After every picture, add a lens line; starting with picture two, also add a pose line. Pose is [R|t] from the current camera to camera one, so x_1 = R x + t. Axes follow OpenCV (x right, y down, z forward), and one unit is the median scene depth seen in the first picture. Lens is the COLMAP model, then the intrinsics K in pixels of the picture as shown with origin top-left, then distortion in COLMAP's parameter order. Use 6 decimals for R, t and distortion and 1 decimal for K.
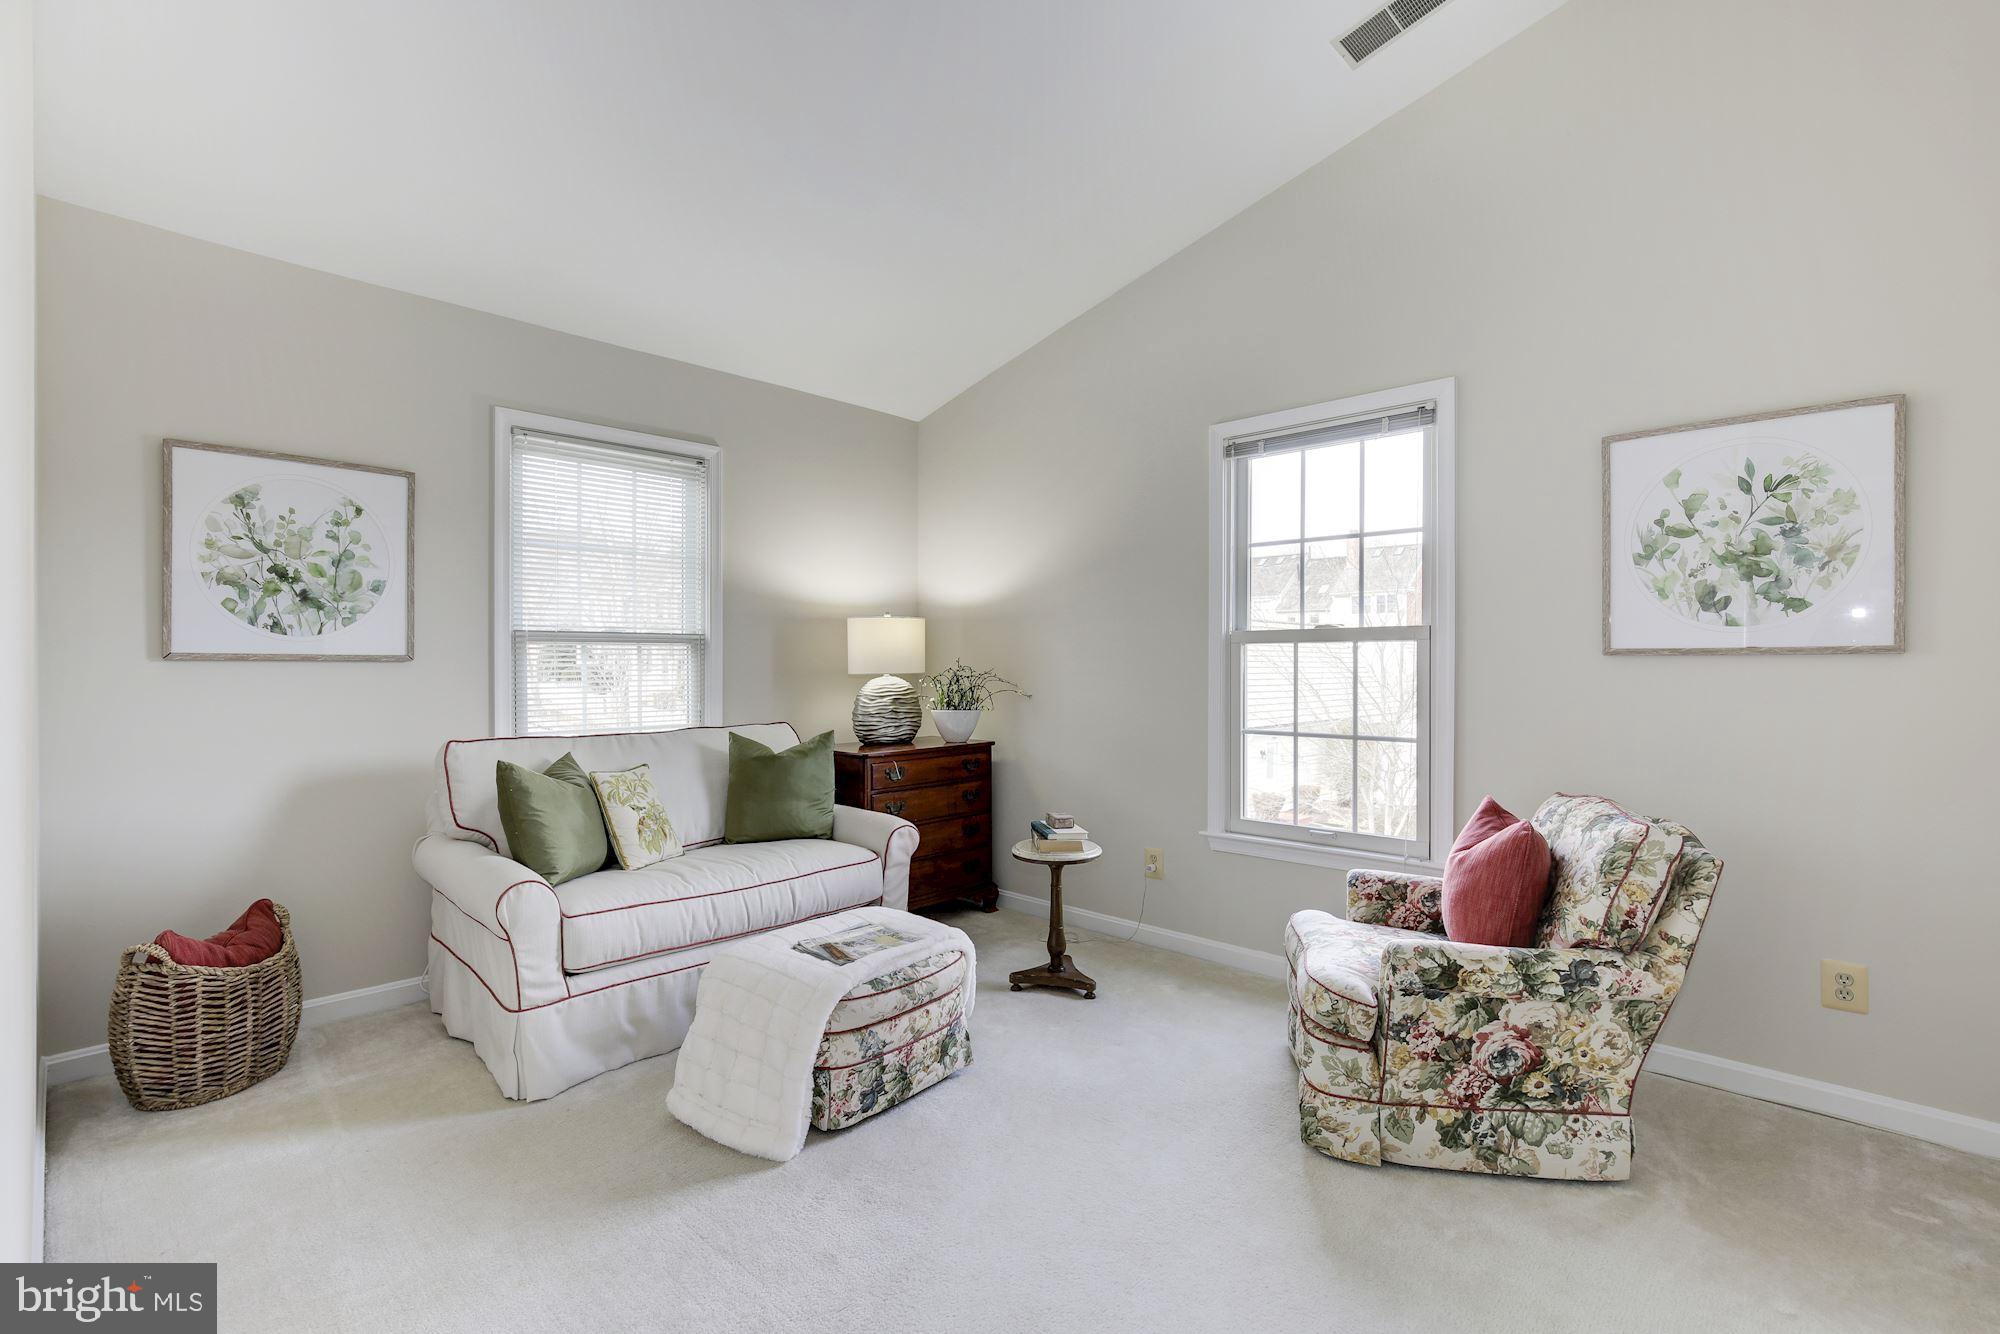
lens RADIAL K [[916.4, 0, 998.9], [0, 916.4, 674.0], [0, 0, 1]] dist [-0.018281, 0.005898]
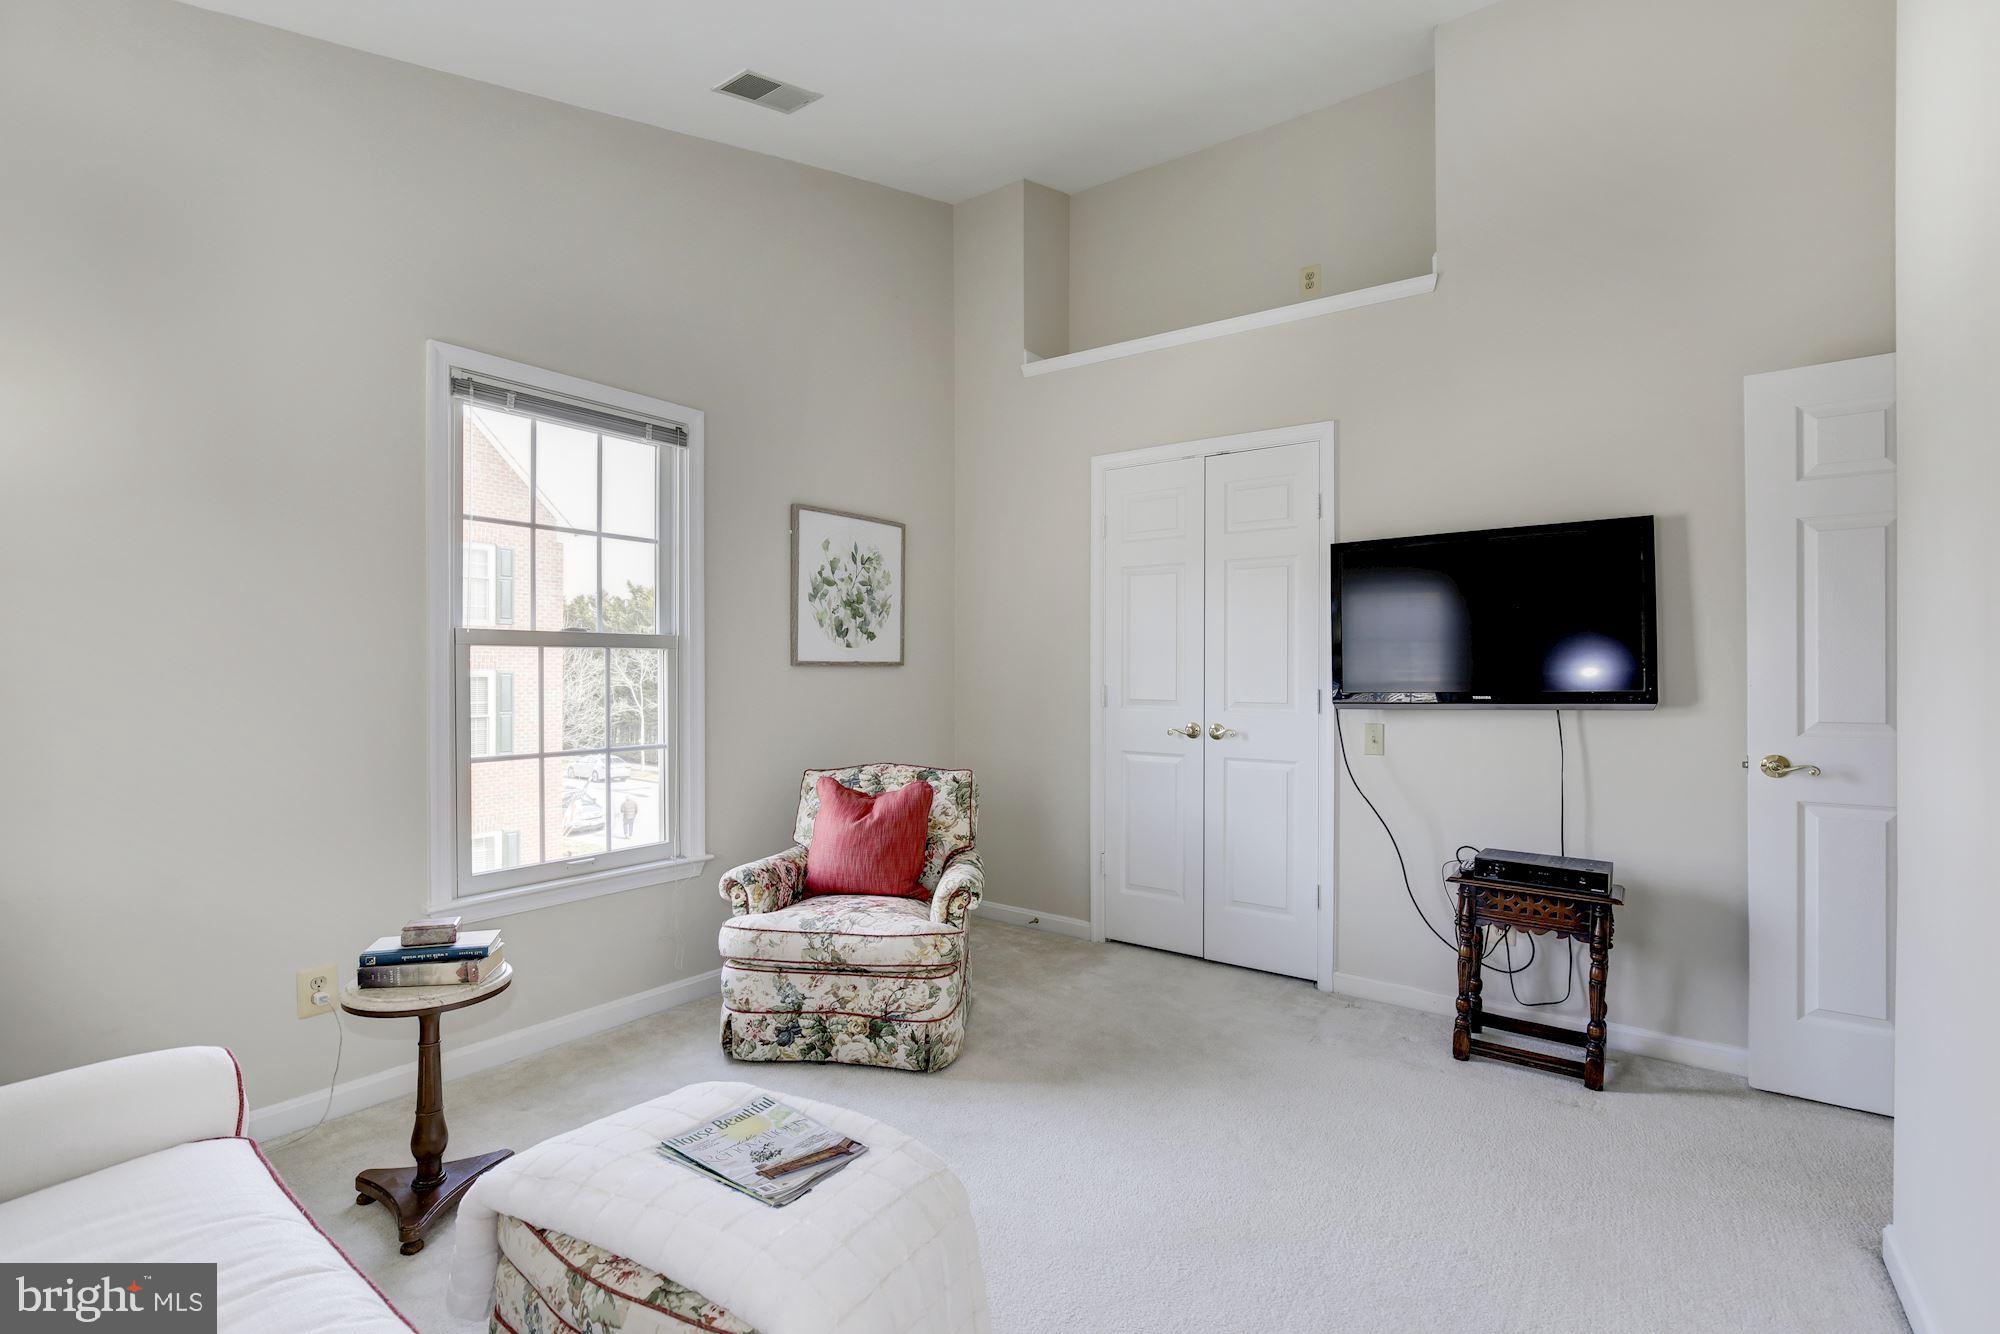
lens RADIAL K [[916.4, 0, 998.9], [0, 916.4, 674.0], [0, 0, 1]] dist [-0.018281, 0.005898]
pose [[-0.125284, -0.005946, 0.992103, -0.767160], [0.007512, 0.999948, 0.006942, -0.016180], [-0.992093, 0.008322, -0.125233, 0.930751]]
